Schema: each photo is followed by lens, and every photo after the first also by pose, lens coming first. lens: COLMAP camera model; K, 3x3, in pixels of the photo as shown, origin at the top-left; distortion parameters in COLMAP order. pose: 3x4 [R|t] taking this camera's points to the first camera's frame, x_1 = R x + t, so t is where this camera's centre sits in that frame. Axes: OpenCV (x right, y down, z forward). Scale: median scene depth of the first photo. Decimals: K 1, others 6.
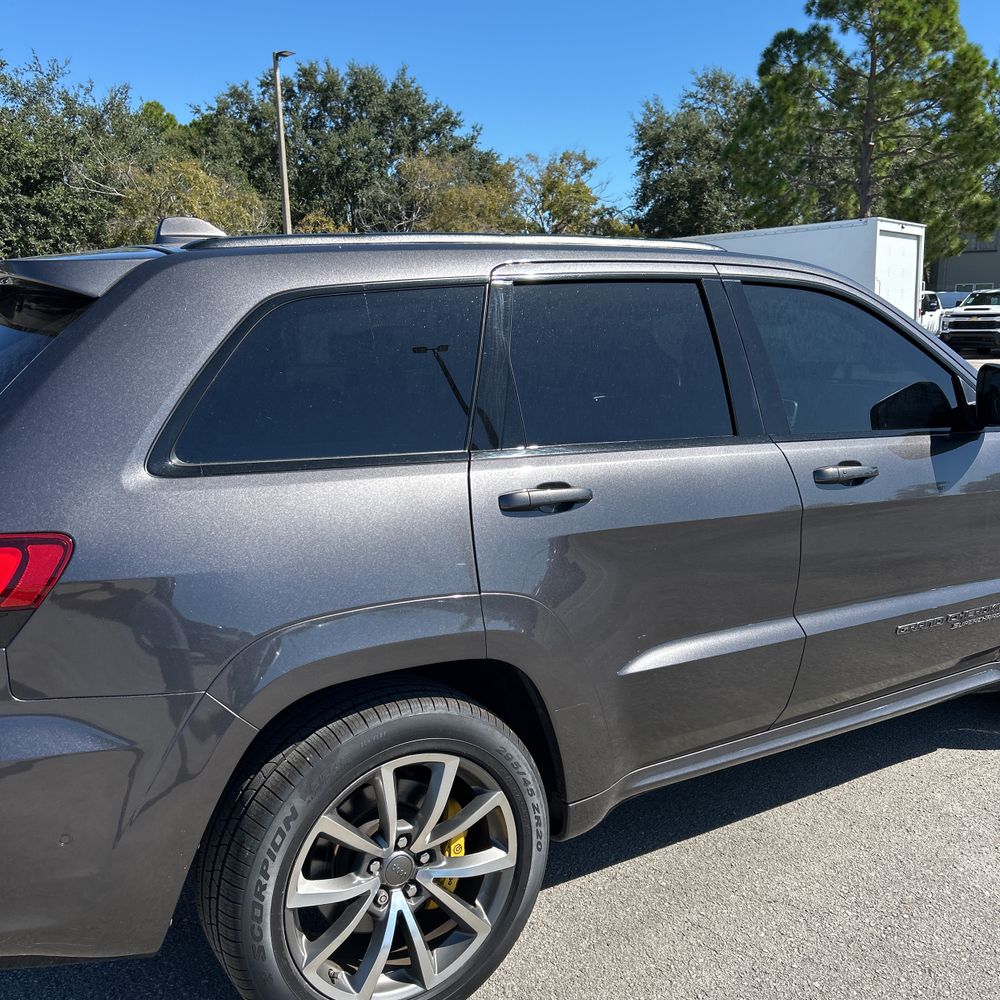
lens RADIAL K [[1016.6, 0, 497.3], [0, 1016.6, 505.1], [0, 0, 1]] dist [0.016541, 0.000000]
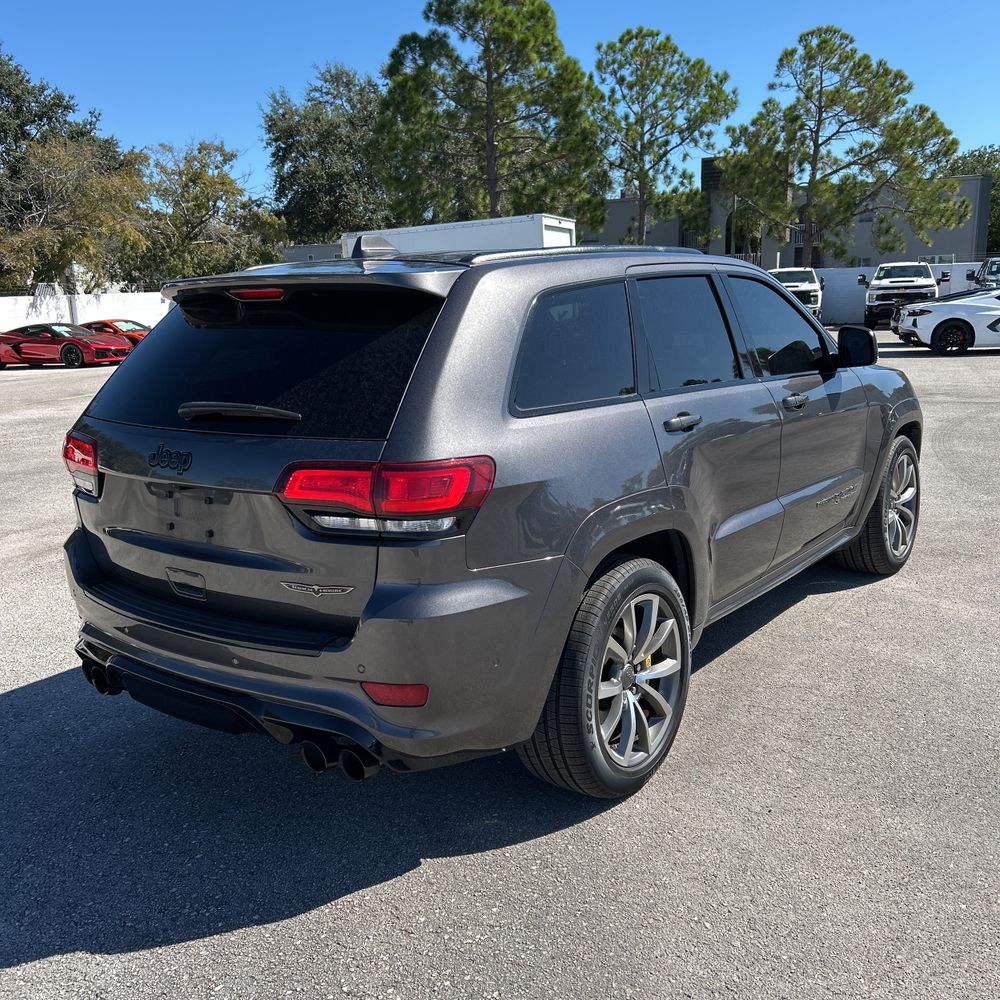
lens RADIAL K [[1016.6, 0, 504.2], [0, 1016.6, 499.0], [0, 0, 1]] dist [0.016541, 0.000000]
pose [[0.932051, -0.096547, 0.349228, -0.463451], [0.095363, 0.995229, 0.020627, 0.031697], [-0.349553, 0.014078, 0.936811, -0.203809]]
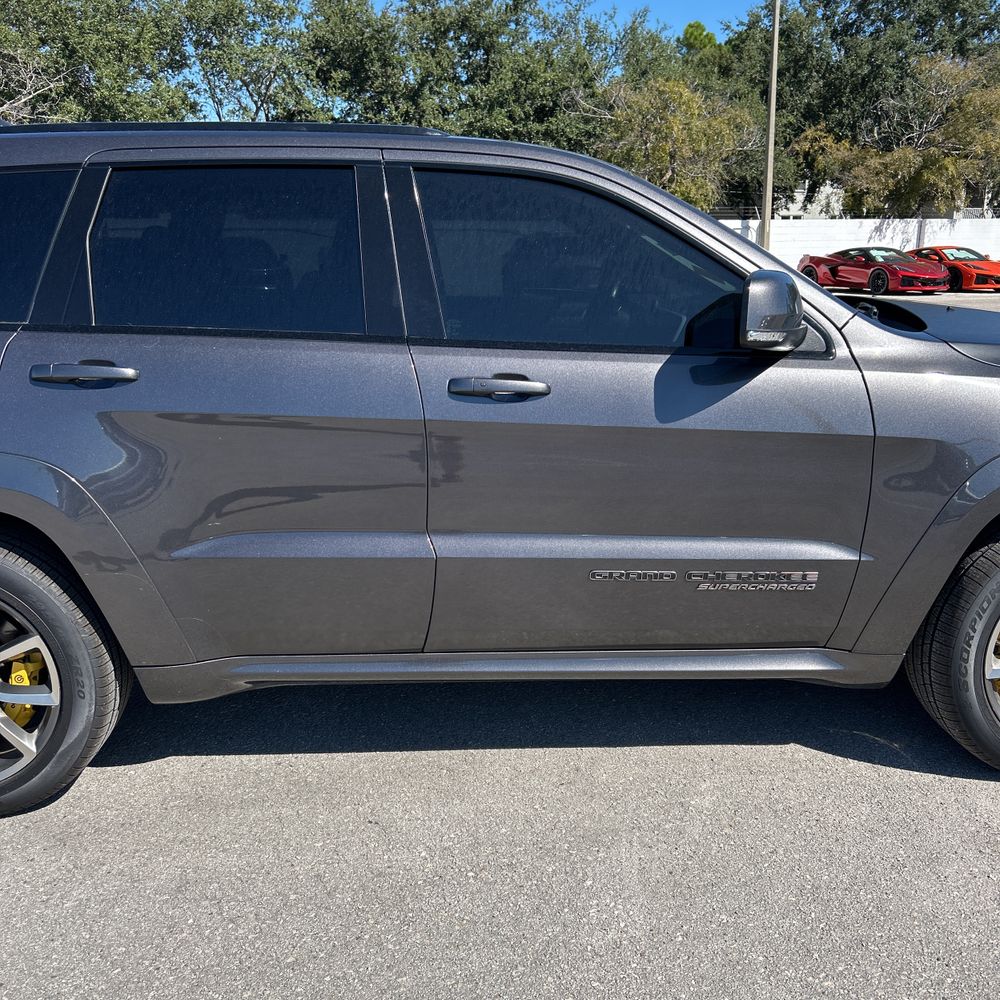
lens RADIAL K [[1016.6, 0, 504.9], [0, 1016.6, 500.8], [0, 0, 1]] dist [0.016541, 0.000000]
pose [[0.874553, 0.131198, -0.466845, 0.594773], [-0.099700, 0.990786, 0.091671, -0.010500], [0.474571, -0.033626, 0.879575, 0.167092]]
